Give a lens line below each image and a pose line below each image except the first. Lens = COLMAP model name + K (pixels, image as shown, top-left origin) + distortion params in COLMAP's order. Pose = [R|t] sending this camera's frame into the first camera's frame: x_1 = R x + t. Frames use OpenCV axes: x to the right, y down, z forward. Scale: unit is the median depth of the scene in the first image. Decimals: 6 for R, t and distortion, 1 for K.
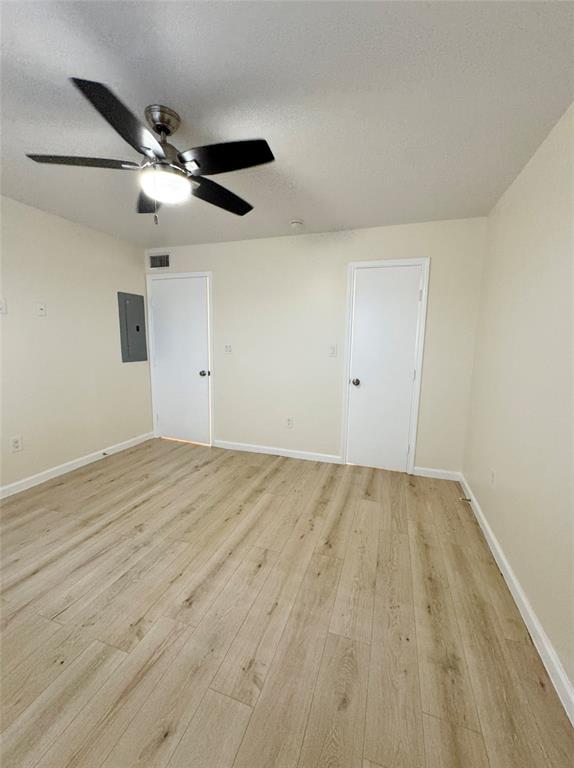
lens RADIAL K [[304.6, 0, 285.3], [0, 304.6, 385.7], [0, 0, 1]] dist [-0.000212, -0.000003]
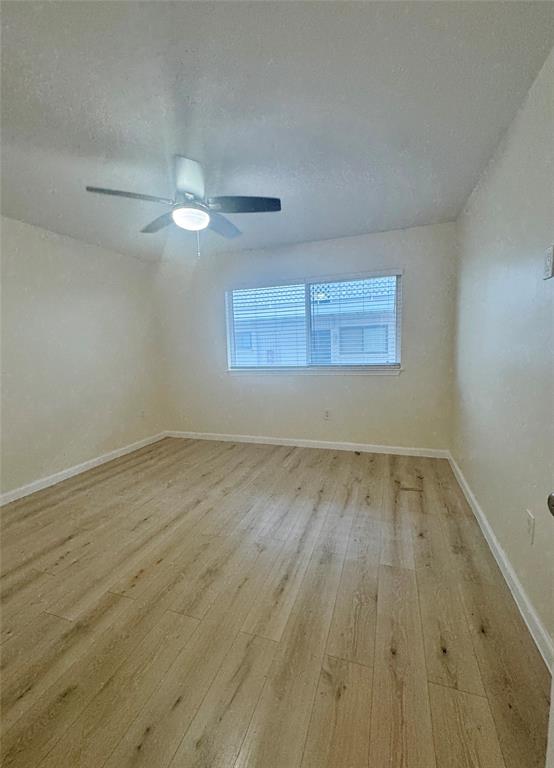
lens RADIAL K [[320.3, 0, 273.4], [0, 320.3, 382.8], [0, 0, 1]] dist [-0.002310, -0.000246]
pose [[-0.999683, 0.011424, 0.022453, -0.567870], [0.016900, 0.965074, 0.261430, -0.252221], [-0.018682, 0.261727, -0.964961, 1.856720]]
